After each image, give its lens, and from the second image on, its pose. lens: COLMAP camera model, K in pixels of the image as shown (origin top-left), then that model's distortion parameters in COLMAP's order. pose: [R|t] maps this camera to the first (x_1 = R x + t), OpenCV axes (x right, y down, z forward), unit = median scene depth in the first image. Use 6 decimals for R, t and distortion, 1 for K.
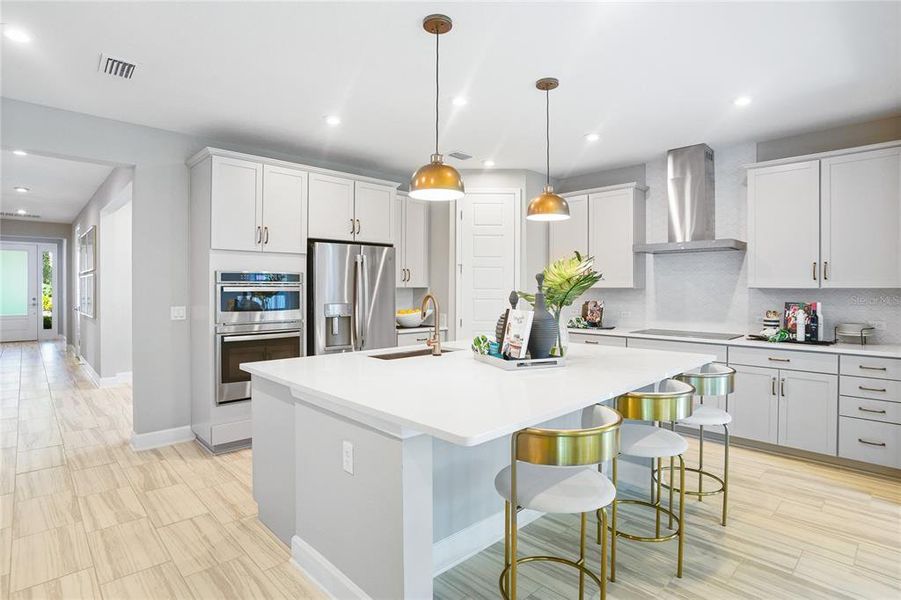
lens RADIAL K [[460.2, 0, 456.0], [0, 460.2, 297.5], [0, 0, 1]] dist [-0.034153, 0.002841]
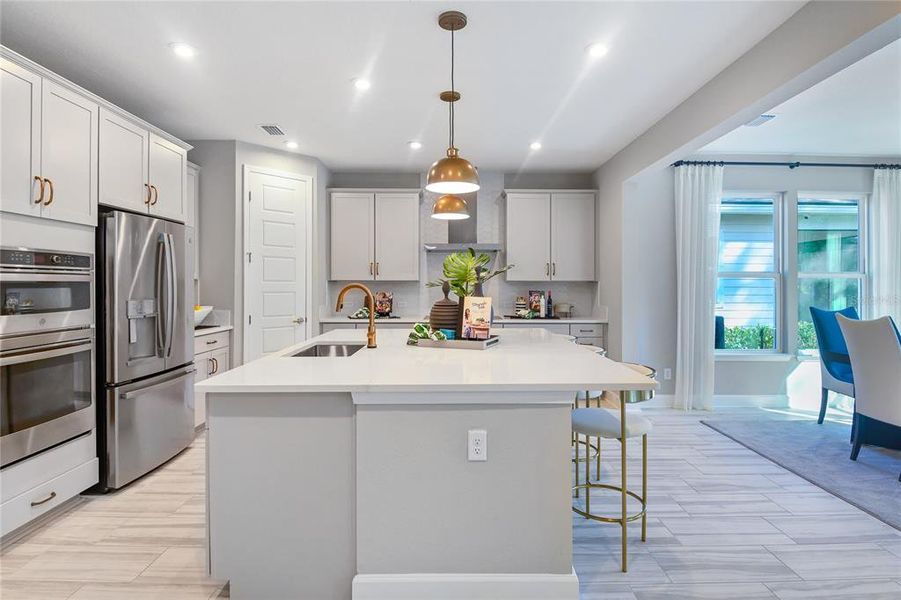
lens RADIAL K [[460.2, 0, 458.4], [0, 460.2, 286.2], [0, 0, 1]] dist [-0.034153, 0.002841]
pose [[0.683083, -0.002048, 0.730338, -0.473963], [0.013951, 0.999850, -0.010245, 0.007541], [-0.730208, 0.017187, 0.683009, 0.168431]]
